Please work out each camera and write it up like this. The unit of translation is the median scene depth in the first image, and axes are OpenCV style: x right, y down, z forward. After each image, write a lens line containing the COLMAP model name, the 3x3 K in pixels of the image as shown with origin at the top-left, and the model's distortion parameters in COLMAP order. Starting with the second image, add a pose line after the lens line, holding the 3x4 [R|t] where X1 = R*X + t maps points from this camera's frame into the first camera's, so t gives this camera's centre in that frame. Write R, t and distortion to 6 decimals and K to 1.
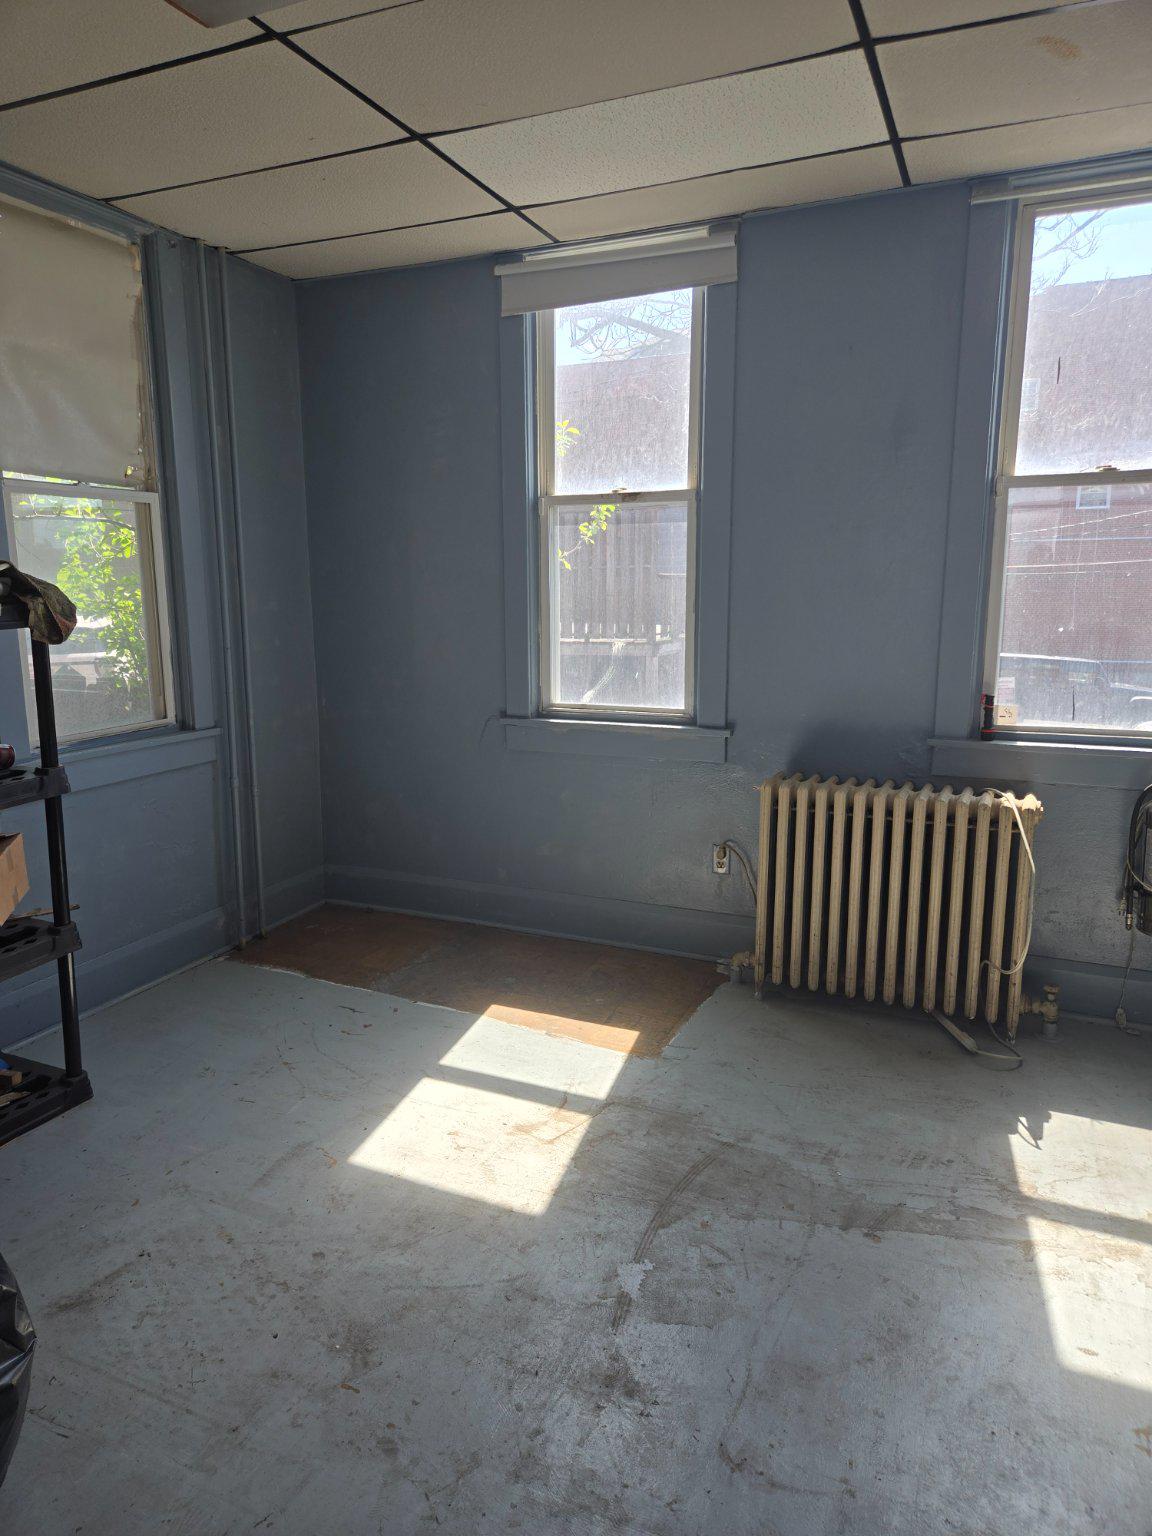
lens RADIAL K [[1025.9, 0, 572.9], [0, 1025.9, 766.8], [0, 0, 1]] dist [0.061433, -0.045870]
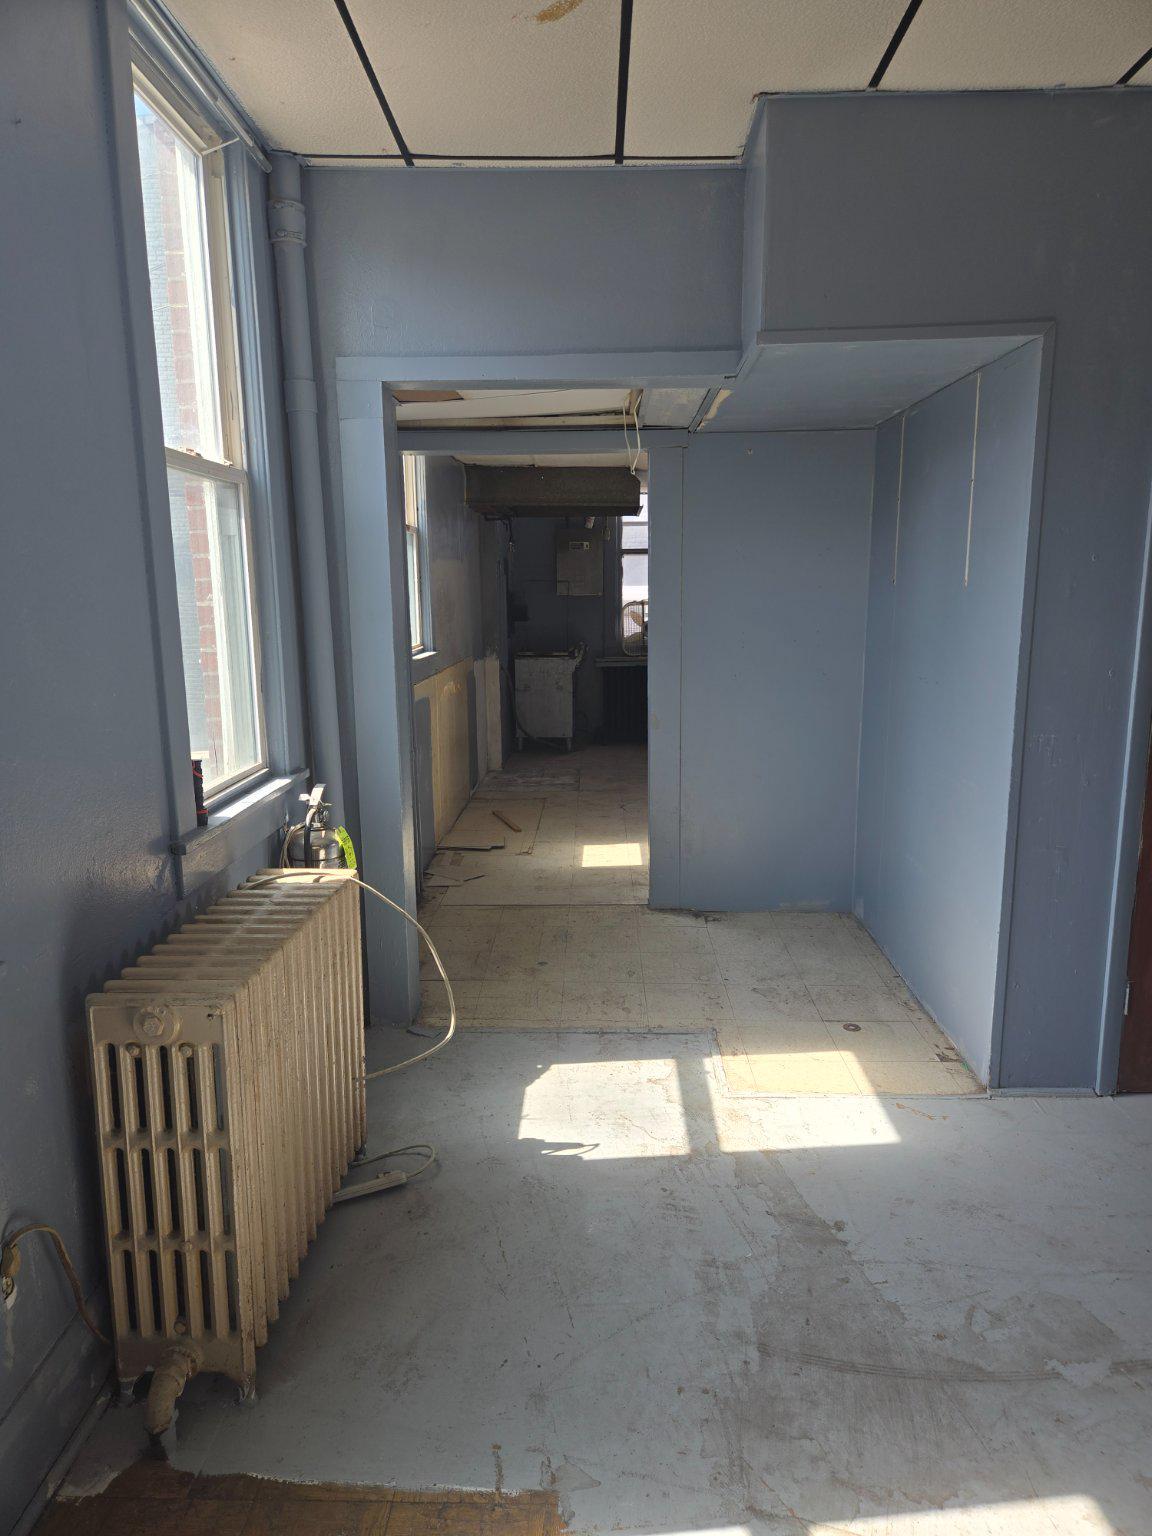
lens RADIAL K [[1025.9, 0, 579.8], [0, 1025.9, 769.6], [0, 0, 1]] dist [0.061433, -0.045870]
pose [[-0.377920, -0.152838, 0.913136, -0.439901], [0.181507, 0.954910, 0.234951, -0.240971], [-0.907872, 0.254533, -0.333139, 1.334940]]
